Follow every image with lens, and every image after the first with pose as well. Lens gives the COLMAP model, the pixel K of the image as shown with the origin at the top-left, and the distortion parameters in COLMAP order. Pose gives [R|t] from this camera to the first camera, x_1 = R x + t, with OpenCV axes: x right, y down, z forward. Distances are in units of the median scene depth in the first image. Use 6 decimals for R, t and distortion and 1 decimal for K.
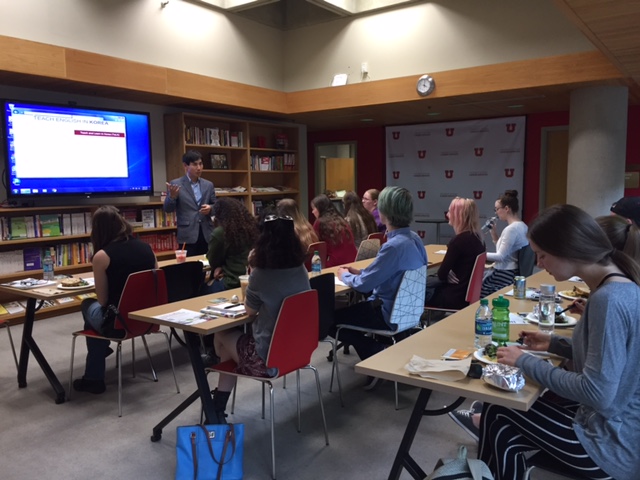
lens RADIAL K [[549.0, 0, 320.2], [0, 549.0, 239.6], [0, 0, 1]] dist [0.037356, -0.000566]
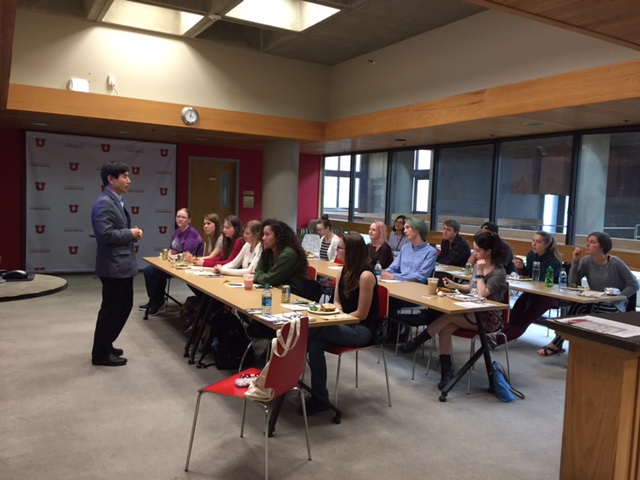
lens RADIAL K [[549.0, 0, 320.0], [0, 549.0, 240.2], [0, 0, 1]] dist [0.037356, -0.000566]
pose [[0.408455, -0.041532, 0.911833, -0.579565], [0.049302, 0.998510, 0.023395, -0.031414], [-0.911446, 0.035400, 0.409894, 0.240751]]
